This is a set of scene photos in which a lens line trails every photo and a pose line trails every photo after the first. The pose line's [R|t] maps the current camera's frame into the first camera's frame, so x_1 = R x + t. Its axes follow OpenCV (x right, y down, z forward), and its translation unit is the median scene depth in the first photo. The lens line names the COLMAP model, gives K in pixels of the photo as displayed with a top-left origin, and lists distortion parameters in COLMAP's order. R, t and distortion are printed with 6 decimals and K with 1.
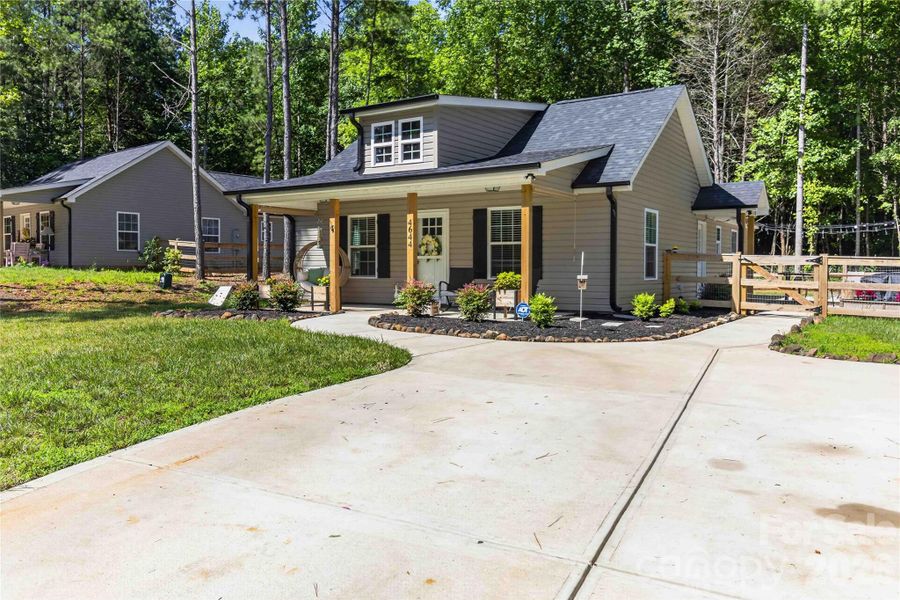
lens RADIAL K [[664.2, 0, 444.6], [0, 664.2, 298.0], [0, 0, 1]] dist [-0.010870, -0.005774]
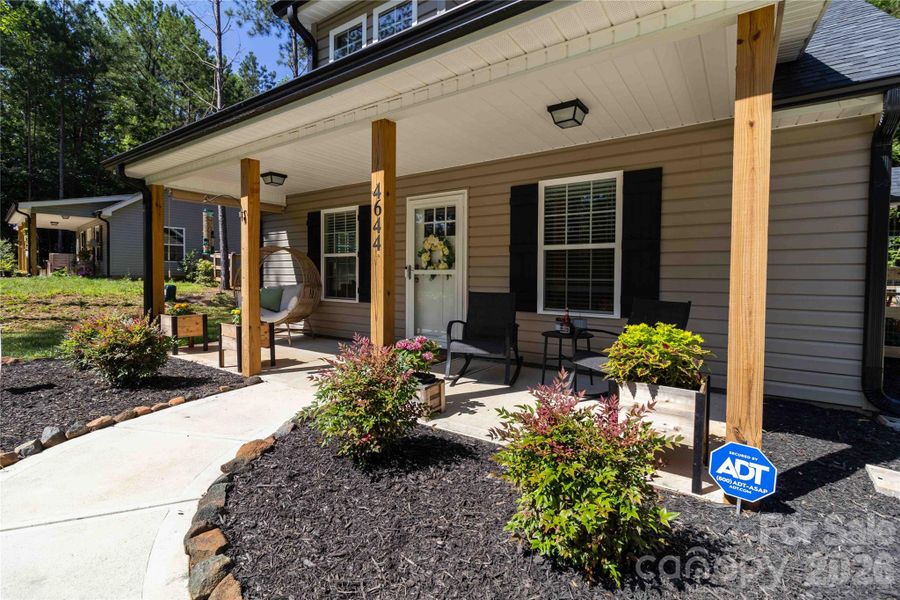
lens RADIAL K [[408.7, 0, 450.7], [0, 408.7, 293.1], [0, 0, 1]] dist [0.008707, 0.001021]
pose [[0.999668, 0.007303, -0.024700, 0.001513], [-0.007360, 0.999970, -0.002226, -0.043598], [0.024684, 0.002407, 0.999692, 0.662428]]
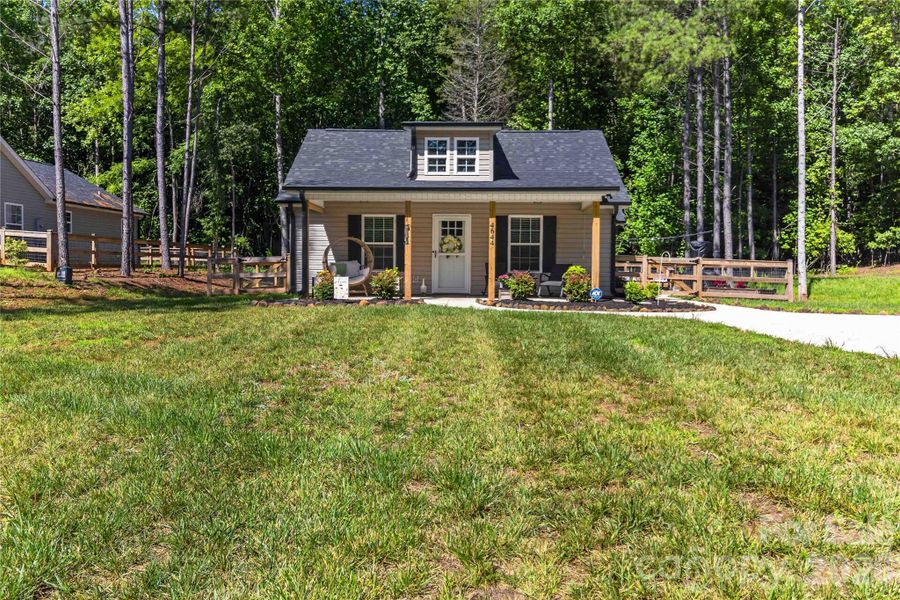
lens RADIAL K [[664.2, 0, 448.7], [0, 664.2, 301.1], [0, 0, 1]] dist [-0.010870, -0.005774]
pose [[0.868237, -0.014931, 0.495925, -0.647695], [0.014844, 0.999881, 0.004115, 0.018007], [-0.495928, 0.003789, 0.868355, -0.020847]]
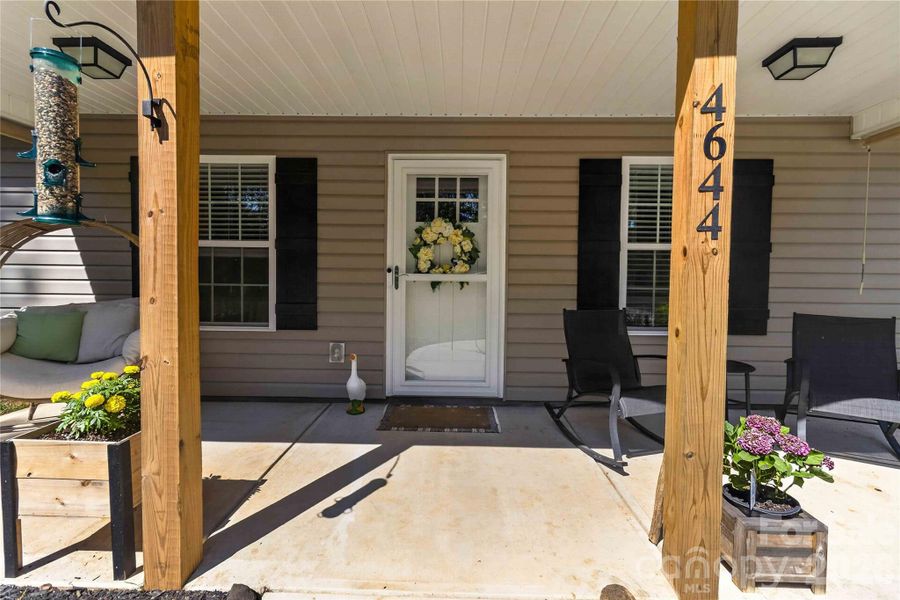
lens RADIAL K [[408.7, 0, 446.8], [0, 408.7, 294.4], [0, 0, 1]] dist [0.008707, 0.001021]
pose [[0.849475, -0.016490, 0.527372, -0.157057], [0.014650, 0.999863, 0.007665, -0.056330], [-0.527426, 0.001215, 0.849600, 0.843102]]
